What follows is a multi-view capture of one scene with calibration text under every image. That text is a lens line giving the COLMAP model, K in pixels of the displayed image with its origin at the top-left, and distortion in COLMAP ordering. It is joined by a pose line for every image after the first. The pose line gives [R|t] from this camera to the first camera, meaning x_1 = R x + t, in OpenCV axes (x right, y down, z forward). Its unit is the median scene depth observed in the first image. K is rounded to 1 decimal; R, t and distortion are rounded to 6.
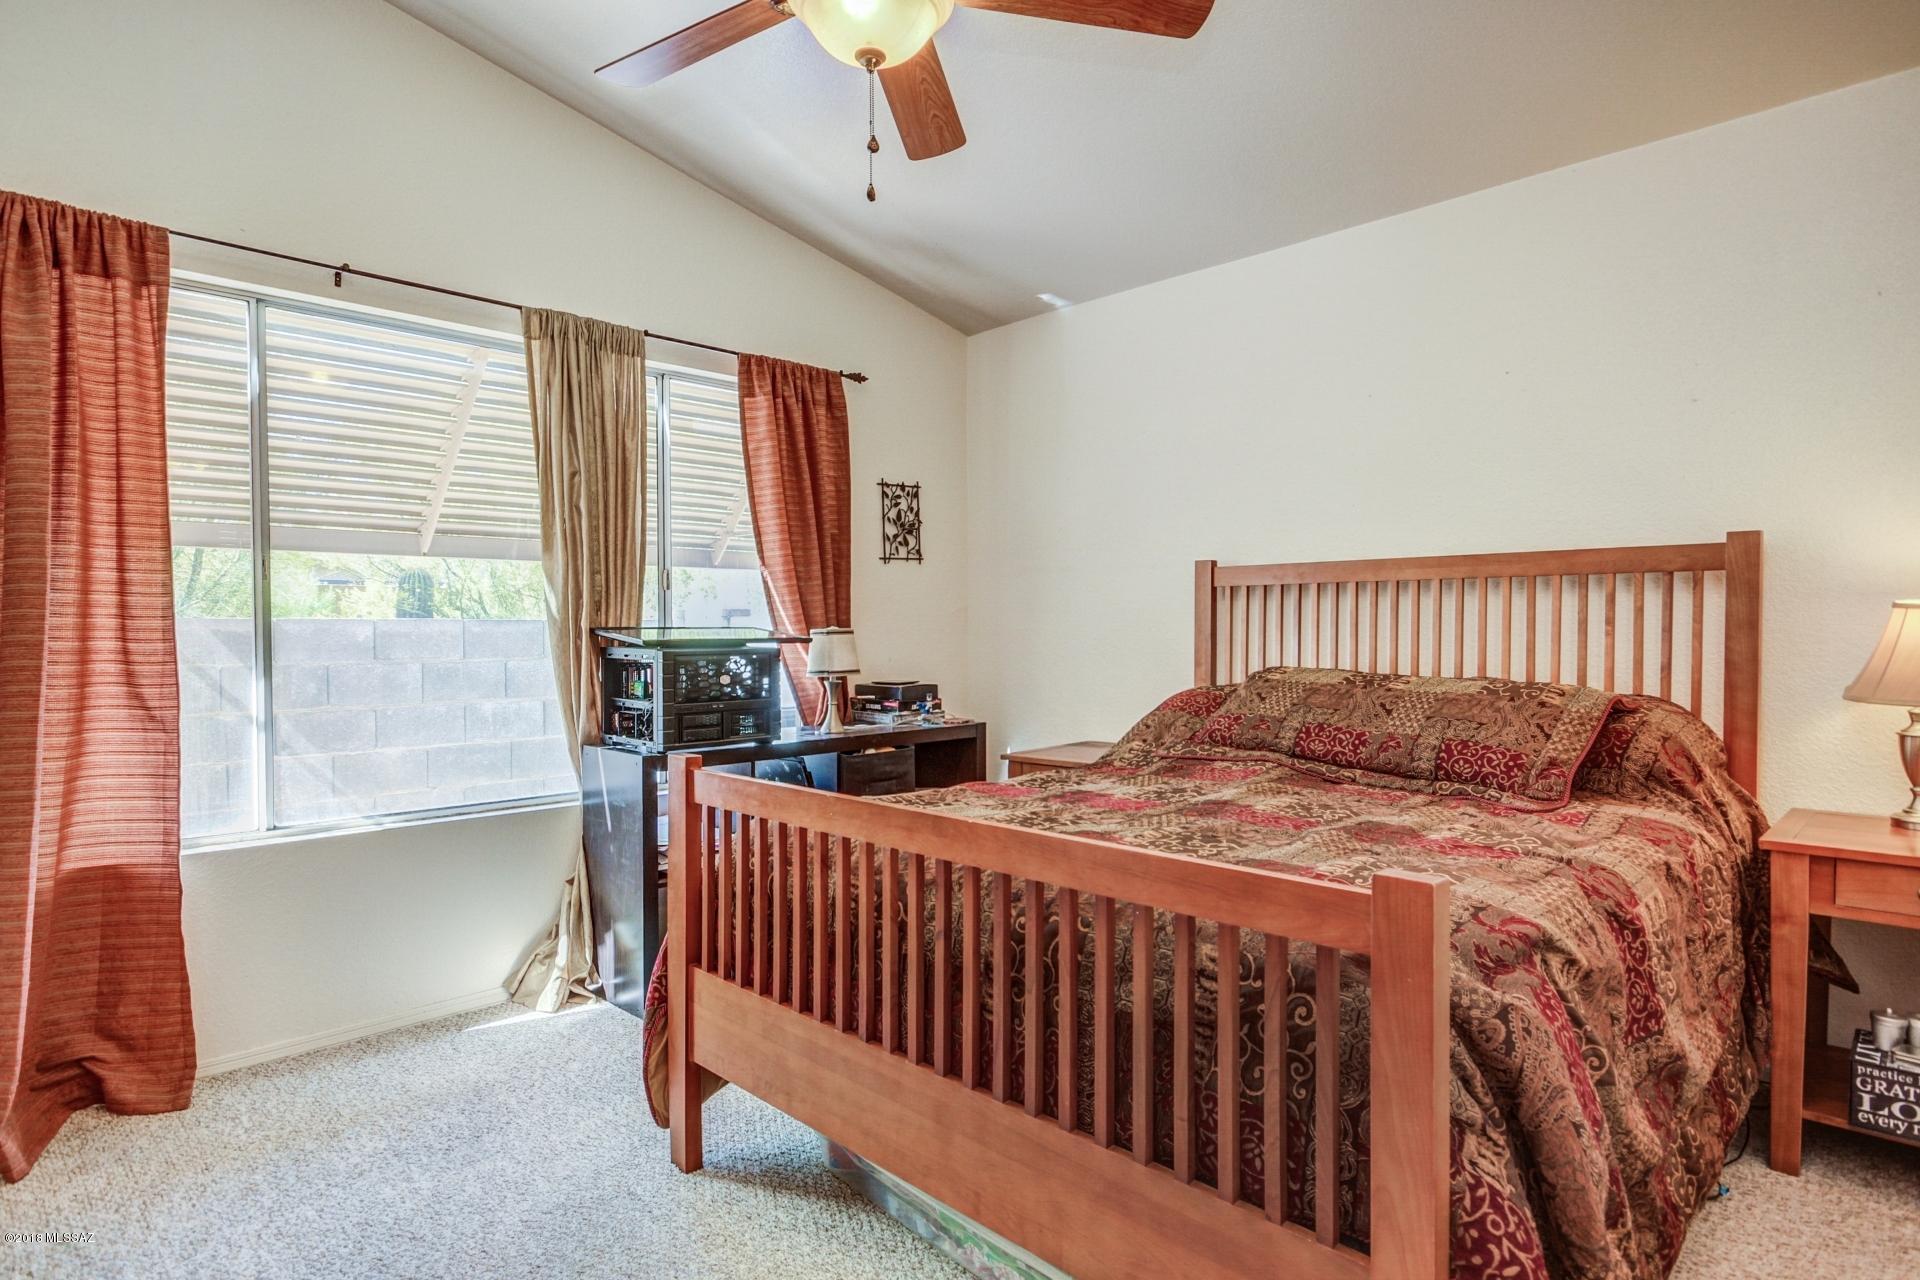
lens RADIAL K [[1046.6, 0, 960.0], [0, 1046.6, 640.0], [0, 0, 1]] dist [0.002391, -0.001151]
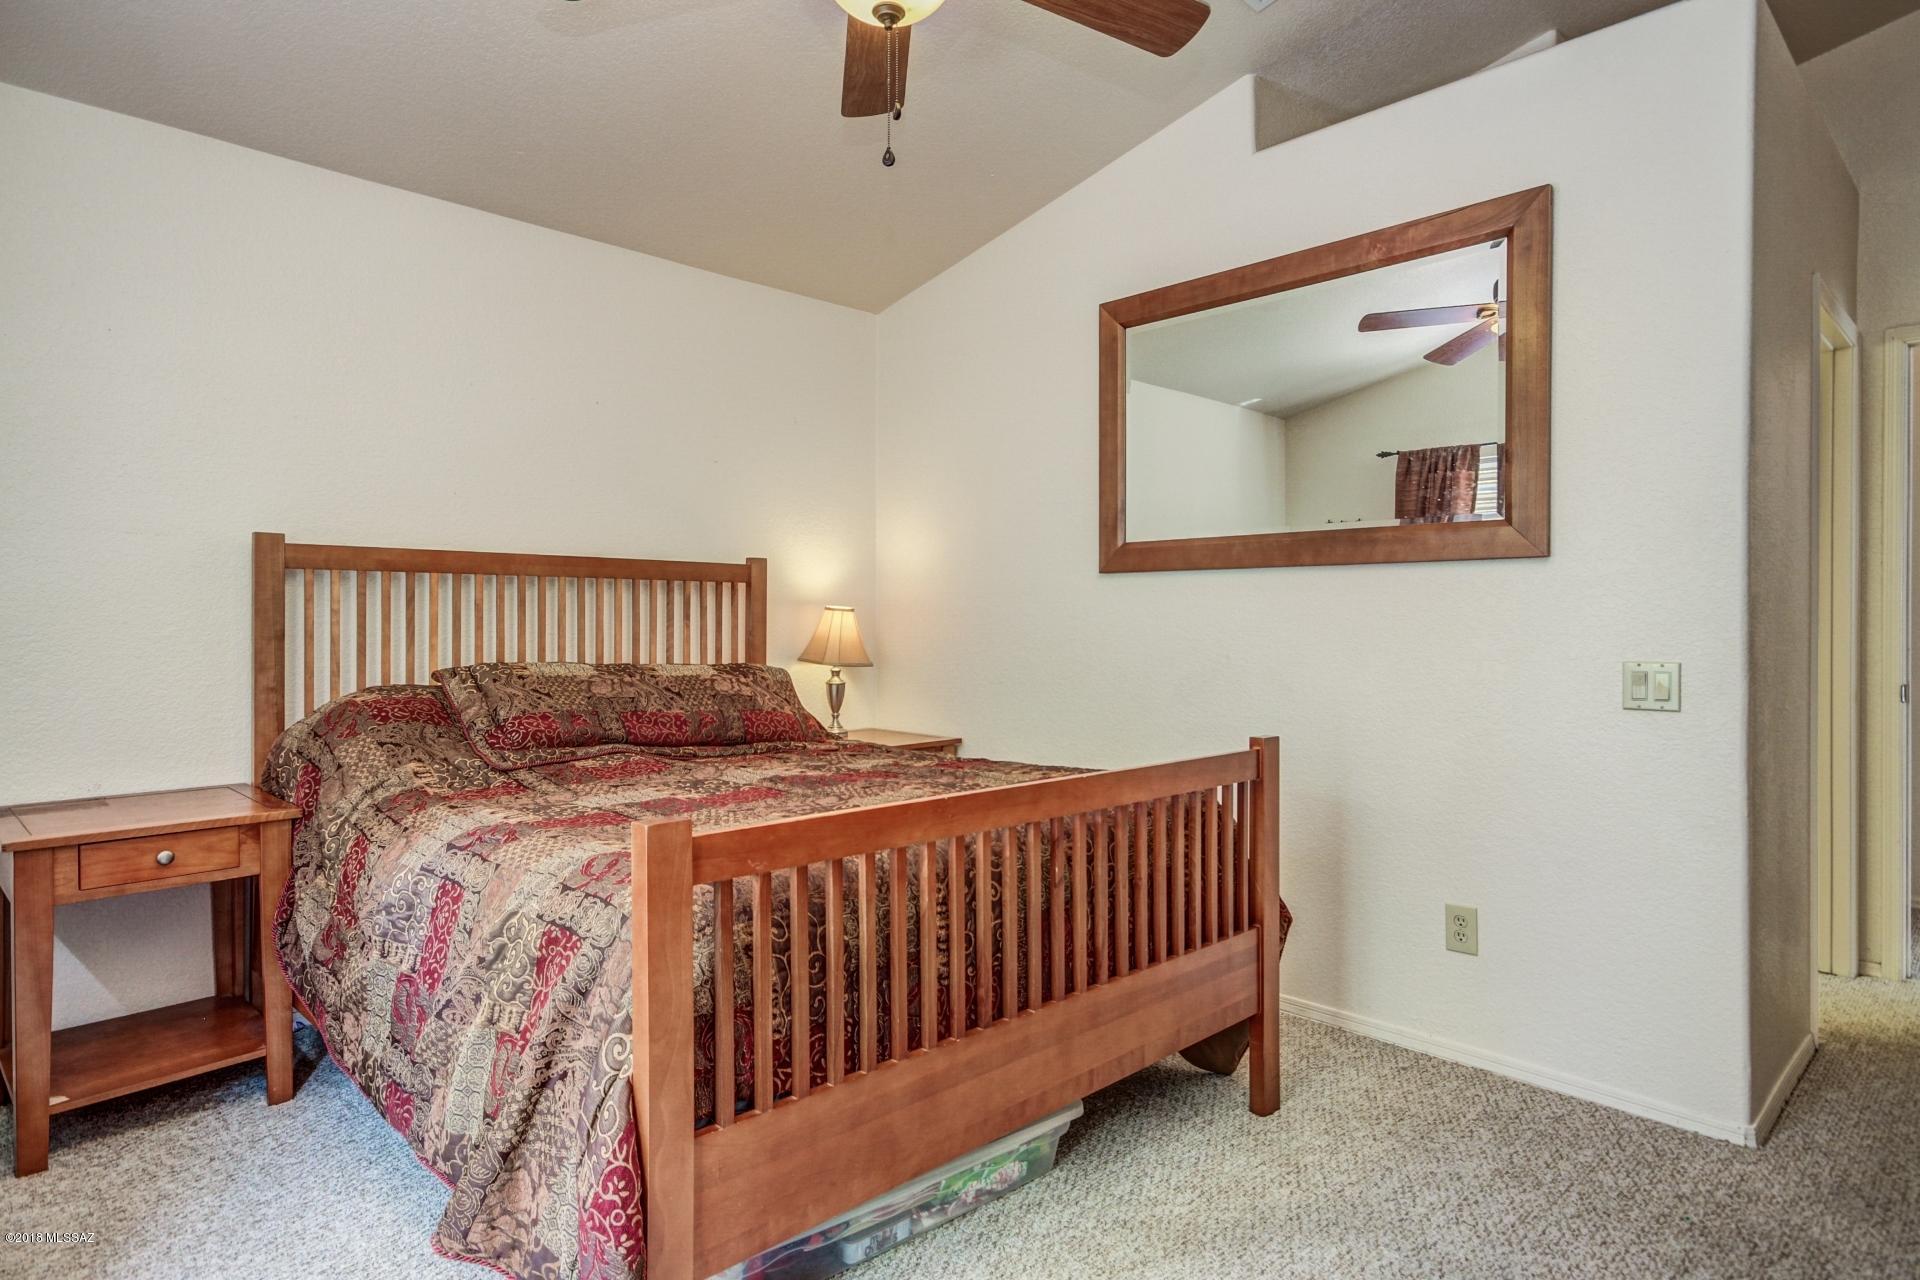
lens RADIAL K [[1046.6, 0, 960.0], [0, 1046.6, 640.0], [0, 0, 1]] dist [0.002391, -0.001151]
pose [[0.003894, -0.016677, 0.999853, -0.684044], [0.002069, 0.999859, 0.016669, -0.009560], [-0.999990, 0.002004, 0.003928, 0.628399]]
